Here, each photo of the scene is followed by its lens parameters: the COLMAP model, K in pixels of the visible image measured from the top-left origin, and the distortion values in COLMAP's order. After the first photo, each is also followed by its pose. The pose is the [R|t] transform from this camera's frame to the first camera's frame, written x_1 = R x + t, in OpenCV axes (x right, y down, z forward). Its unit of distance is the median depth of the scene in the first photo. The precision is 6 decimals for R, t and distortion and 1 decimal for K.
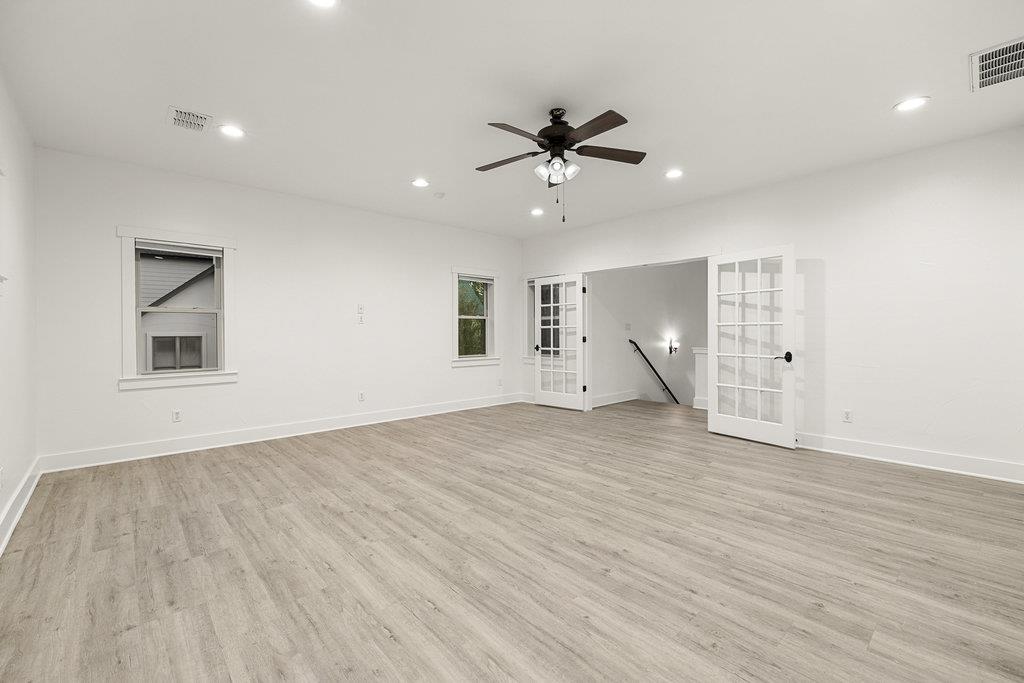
lens RADIAL K [[438.0, 0, 512.3], [0, 438.0, 336.8], [0, 0, 1]] dist [0.000278, -0.000033]
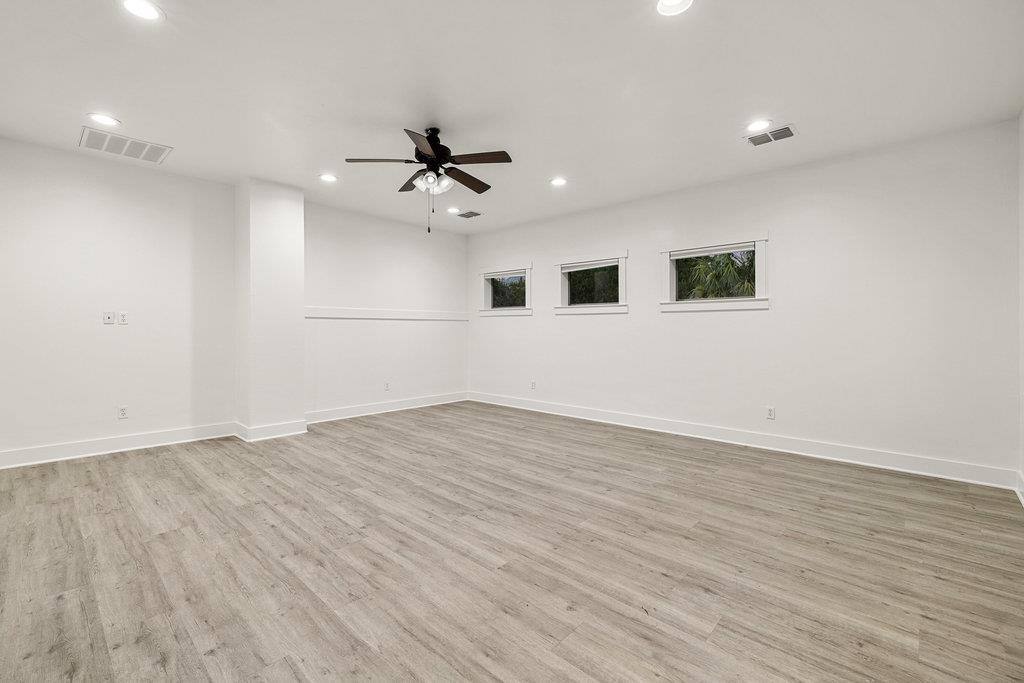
lens RADIAL K [[438.0, 0, 514.6], [0, 438.0, 337.3], [0, 0, 1]] dist [0.000278, -0.000033]
pose [[-0.996261, 0.000949, -0.086388, -0.001253], [-0.001819, 0.999488, 0.031954, -0.021400], [0.086374, 0.031992, -0.995749, 1.921538]]
